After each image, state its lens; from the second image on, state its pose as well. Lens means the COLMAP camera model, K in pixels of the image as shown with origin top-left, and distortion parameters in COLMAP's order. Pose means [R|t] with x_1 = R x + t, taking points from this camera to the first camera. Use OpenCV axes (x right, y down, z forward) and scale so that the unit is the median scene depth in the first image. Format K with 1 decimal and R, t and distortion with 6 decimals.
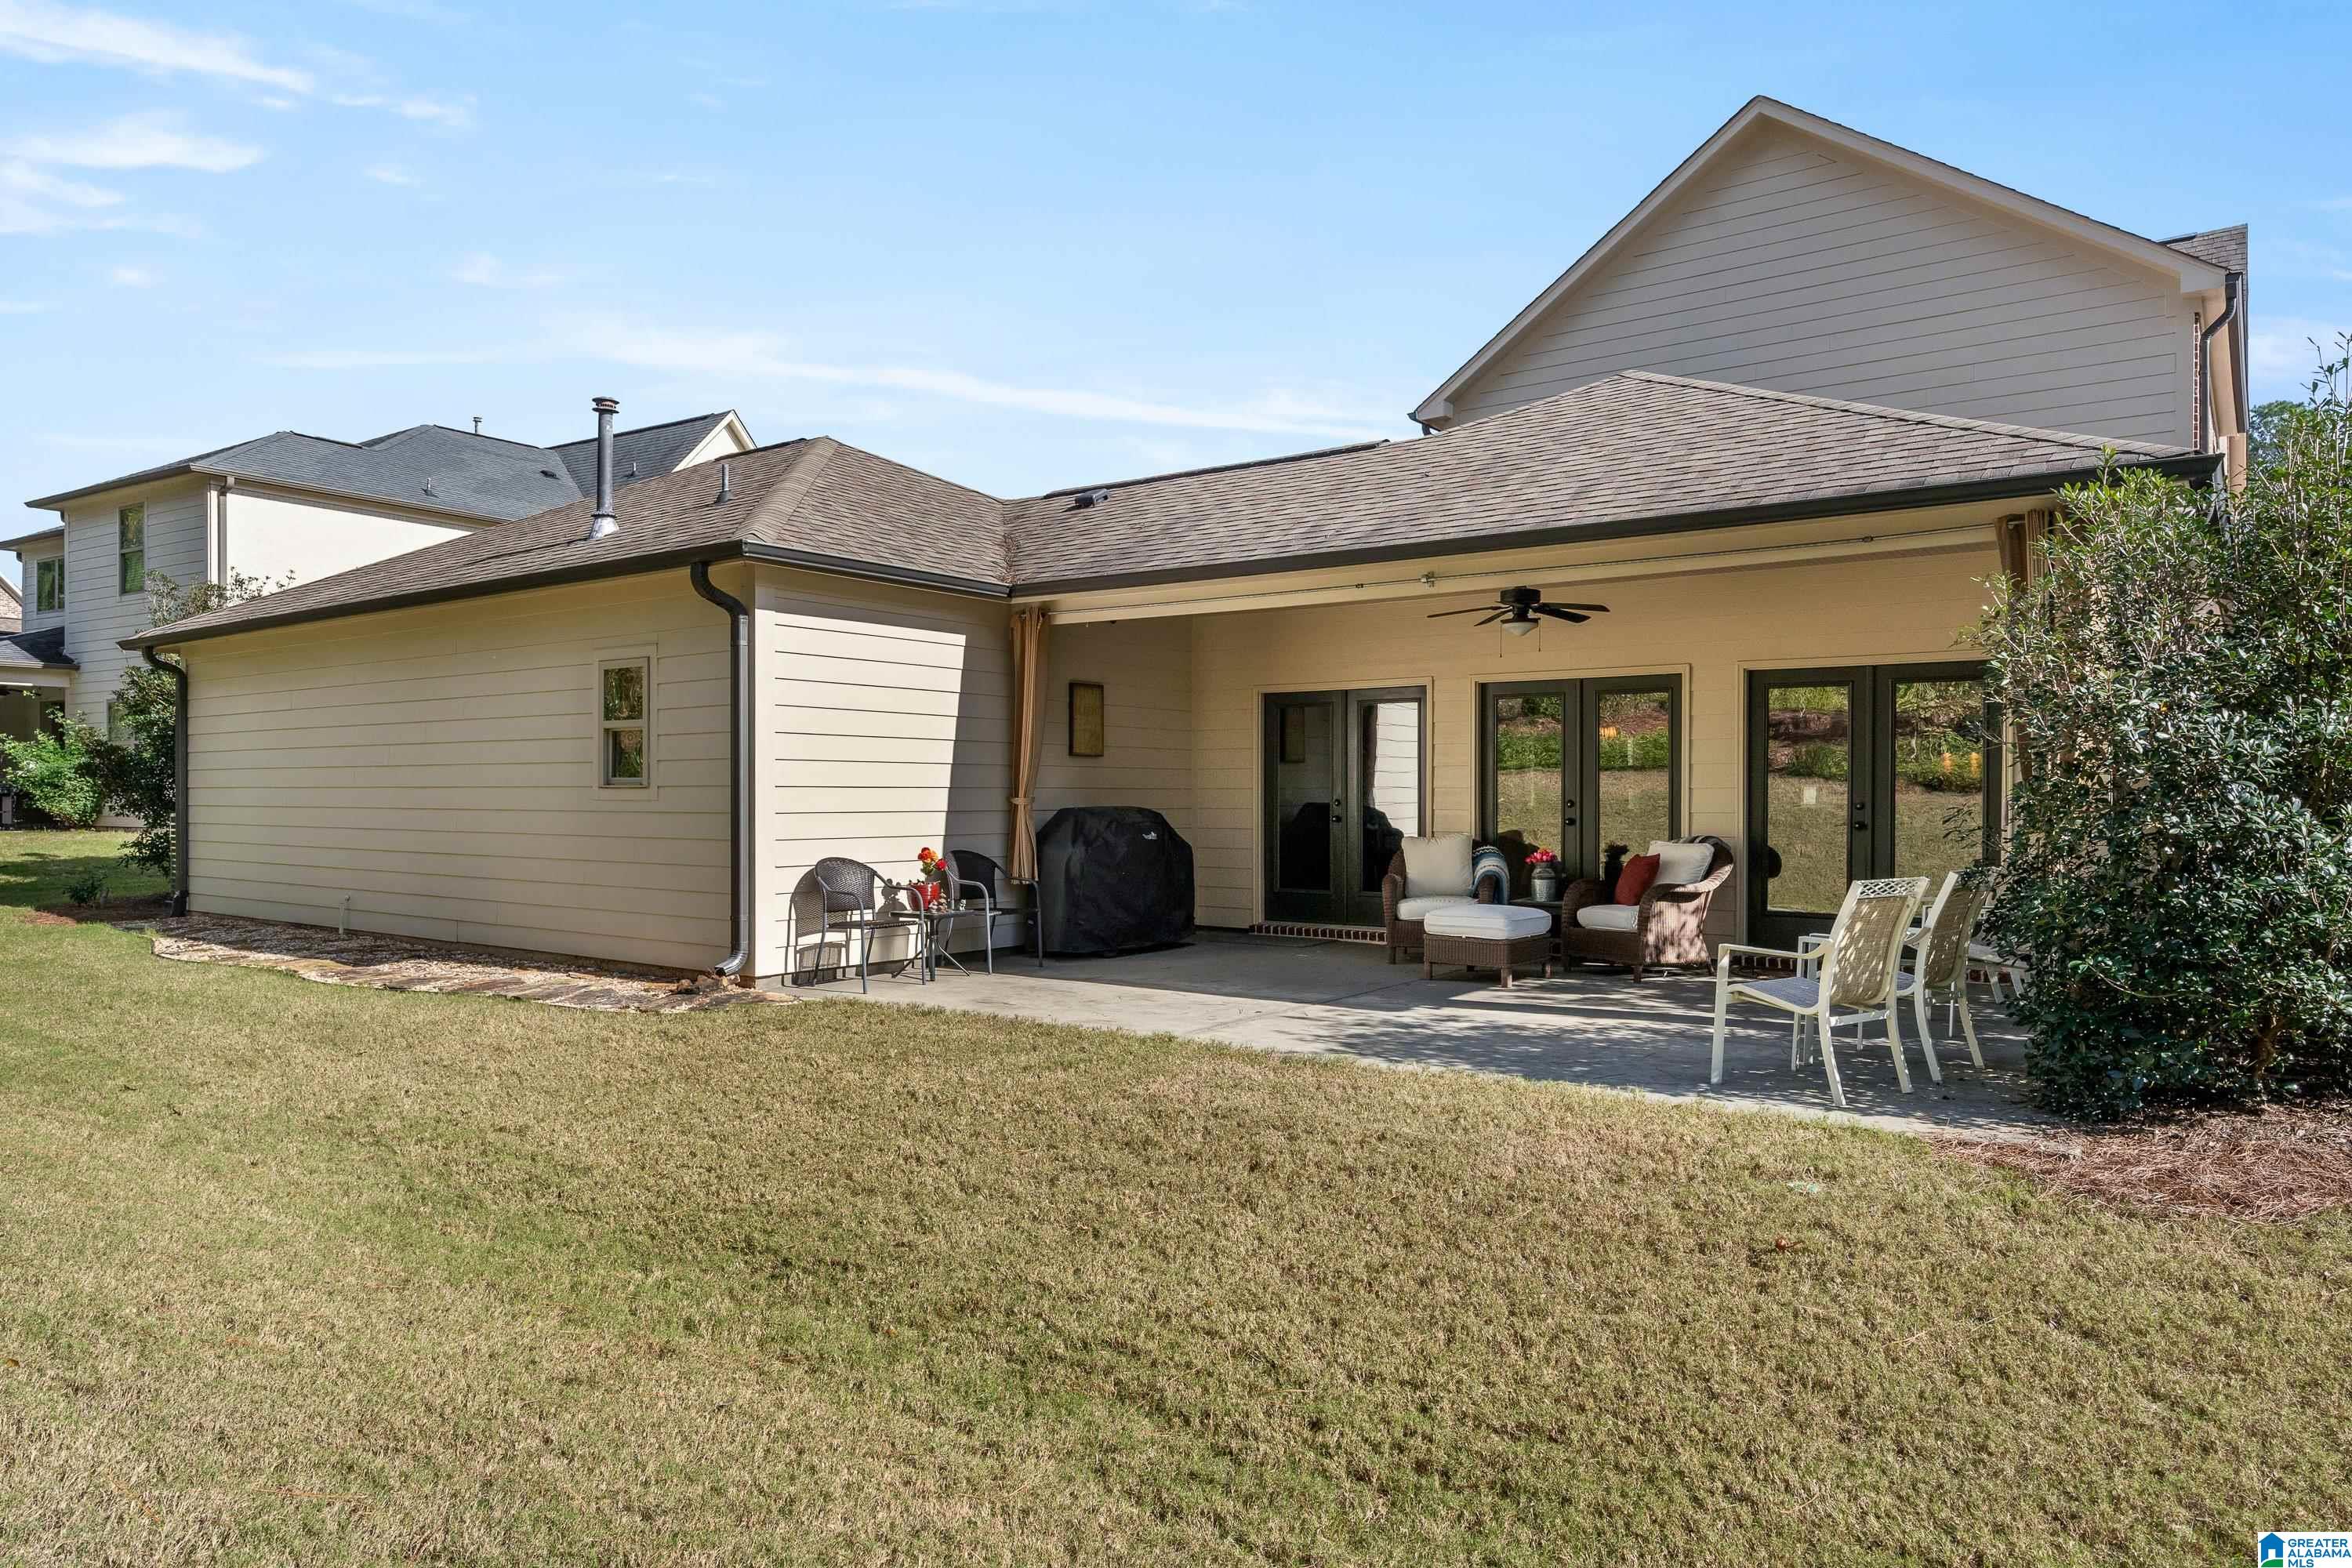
lens RADIAL K [[1479.3, 0, 1181.3], [0, 1479.3, 829.1], [0, 0, 1]] dist [0.006861, -0.002450]
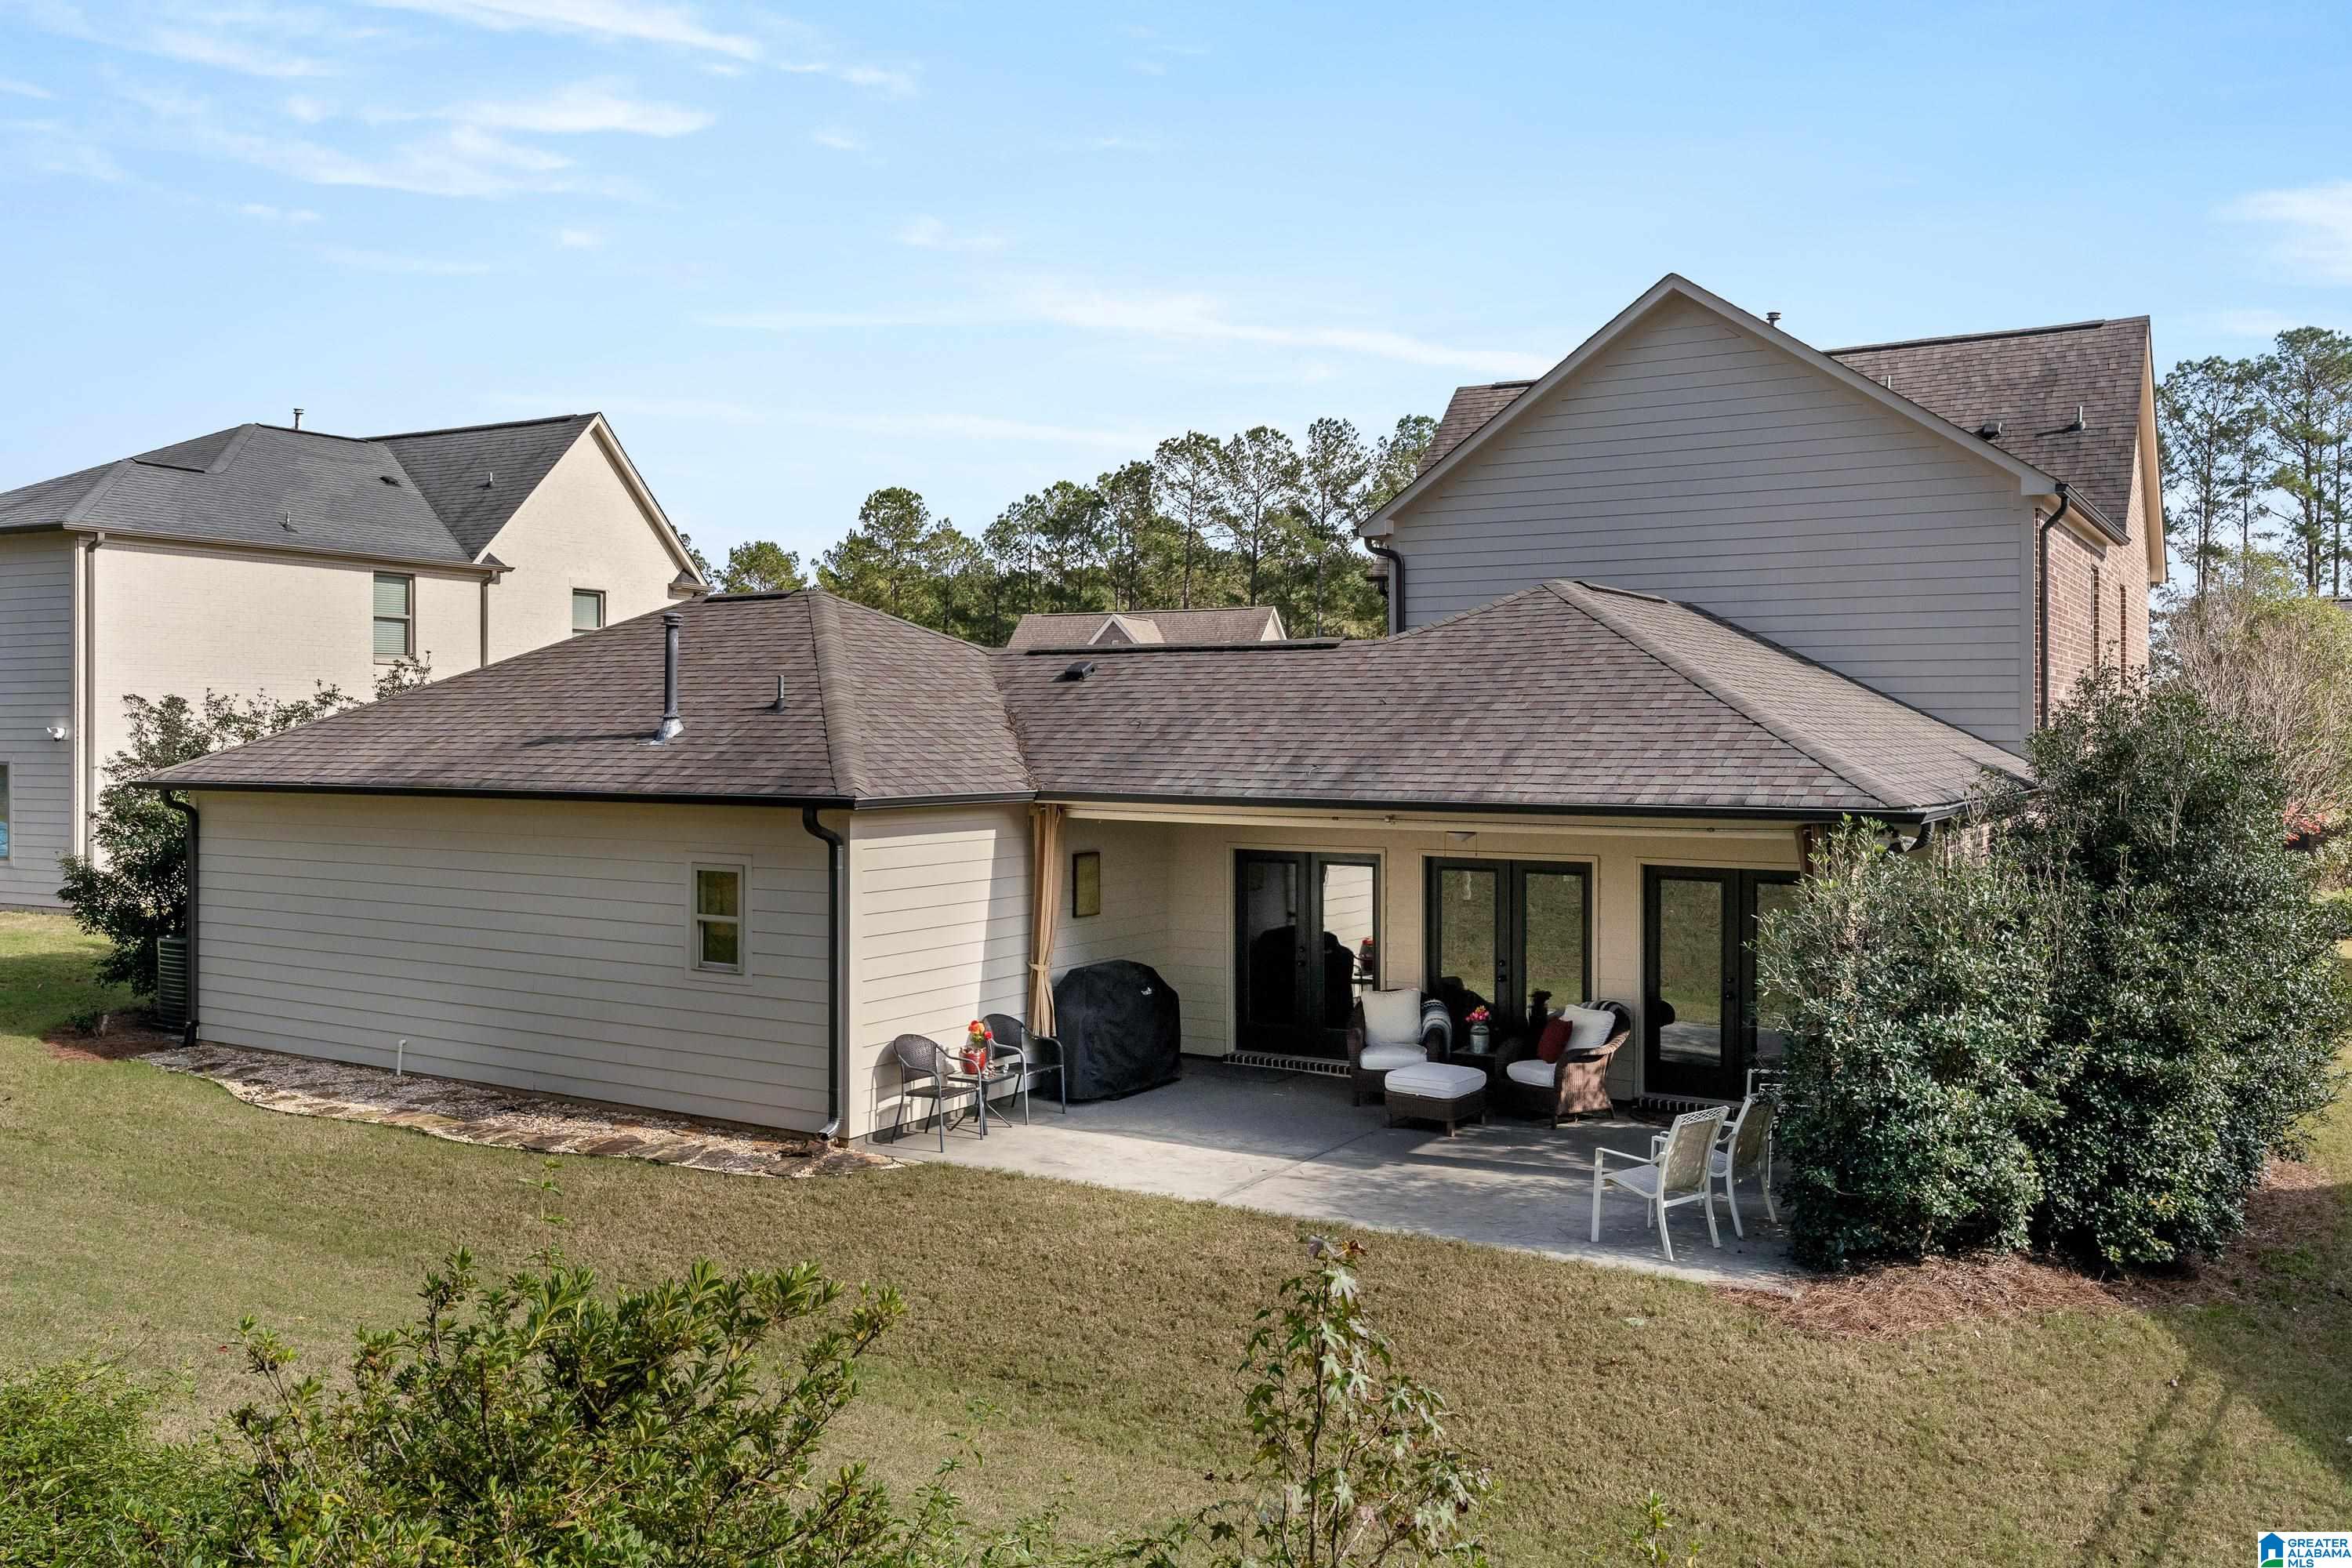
lens RADIAL K [[1874.9, 0, 1172.0], [0, 1874.9, 772.4], [0, 0, 1]] dist [0.009527, 0.001268]
pose [[0.996986, -0.000877, 0.077576, -0.141496], [0.001002, 0.999998, -0.001572, -0.202212], [-0.077574, 0.001645, 0.996985, -0.577221]]
